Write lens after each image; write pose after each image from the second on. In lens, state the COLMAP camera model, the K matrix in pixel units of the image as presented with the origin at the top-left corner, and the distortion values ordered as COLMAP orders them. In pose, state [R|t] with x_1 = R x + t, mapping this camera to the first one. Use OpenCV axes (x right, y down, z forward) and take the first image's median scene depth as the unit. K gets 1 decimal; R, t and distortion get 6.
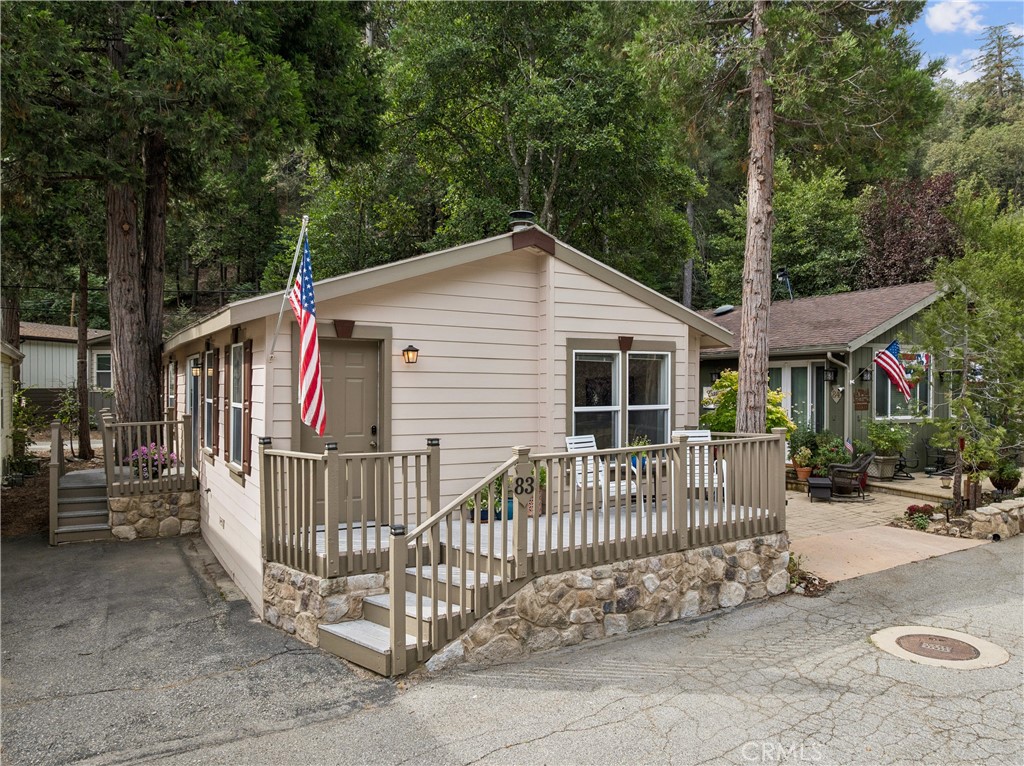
lens RADIAL K [[712.8, 0, 510.6], [0, 712.8, 385.8], [0, 0, 1]] dist [-0.052278, 0.016933]
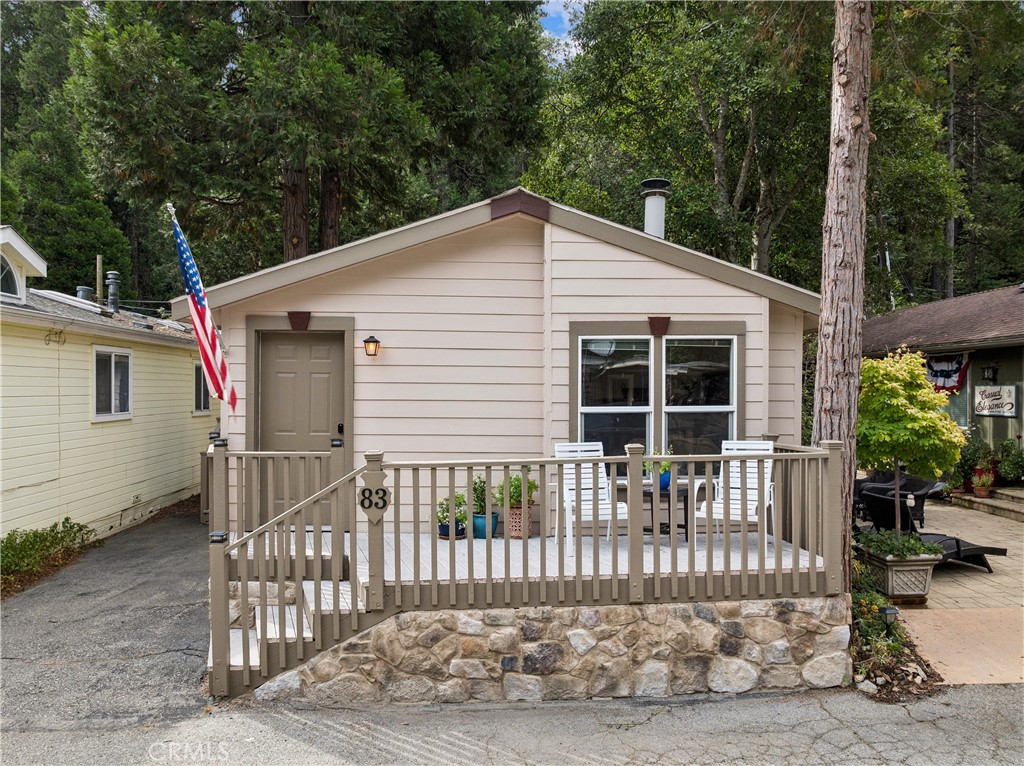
lens RADIAL K [[712.8, 0, 512.9], [0, 712.8, 387.5], [0, 0, 1]] dist [-0.052278, 0.016933]
pose [[0.887646, -0.001151, -0.460525, 0.420016], [0.000727, 0.999999, -0.001098, 0.009459], [0.460526, 0.000640, 0.887646, 0.265157]]
